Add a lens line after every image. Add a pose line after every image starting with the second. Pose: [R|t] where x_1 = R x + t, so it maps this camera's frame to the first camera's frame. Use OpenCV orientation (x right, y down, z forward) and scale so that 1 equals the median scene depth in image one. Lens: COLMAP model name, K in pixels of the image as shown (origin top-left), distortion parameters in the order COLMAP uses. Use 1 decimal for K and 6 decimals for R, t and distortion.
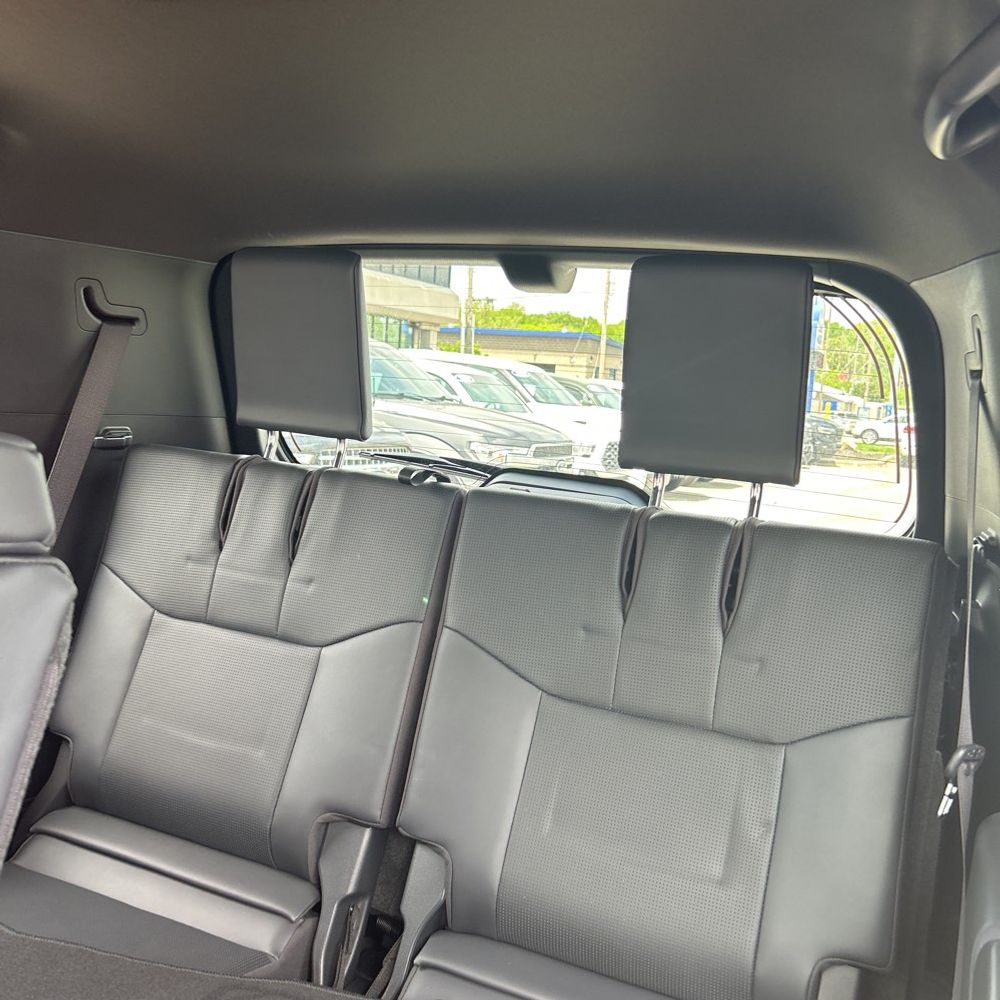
lens RADIAL K [[1026.2, 0, 499.8], [0, 1026.2, 408.1], [0, 0, 1]] dist [0.017009, 0.009724]
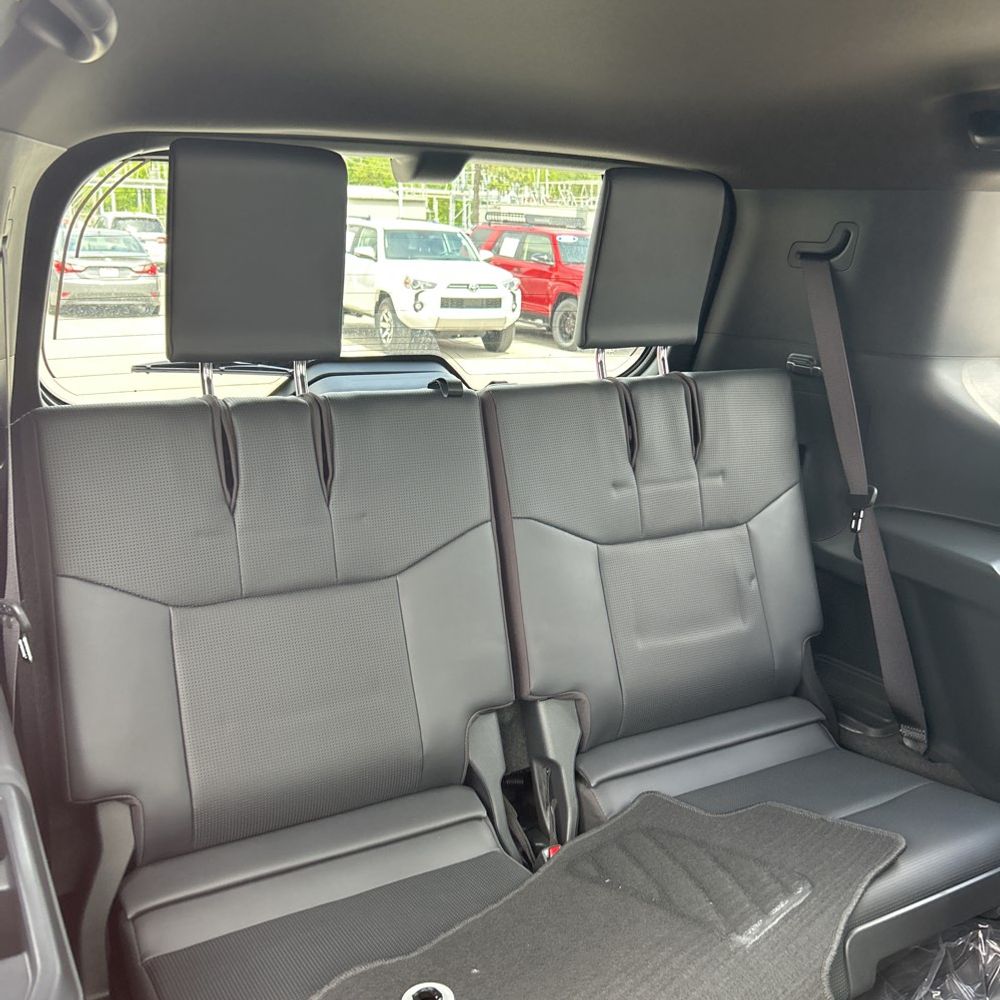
lens RADIAL K [[1010.7, 0, 490.9], [0, 1010.7, 474.2], [0, 0, 1]] dist [0.018255, 0.001611]
pose [[0.580164, -0.223320, 0.783286, -0.834321], [0.058210, 0.970587, 0.233607, -0.075363], [-0.812417, -0.089935, 0.576099, 0.386549]]
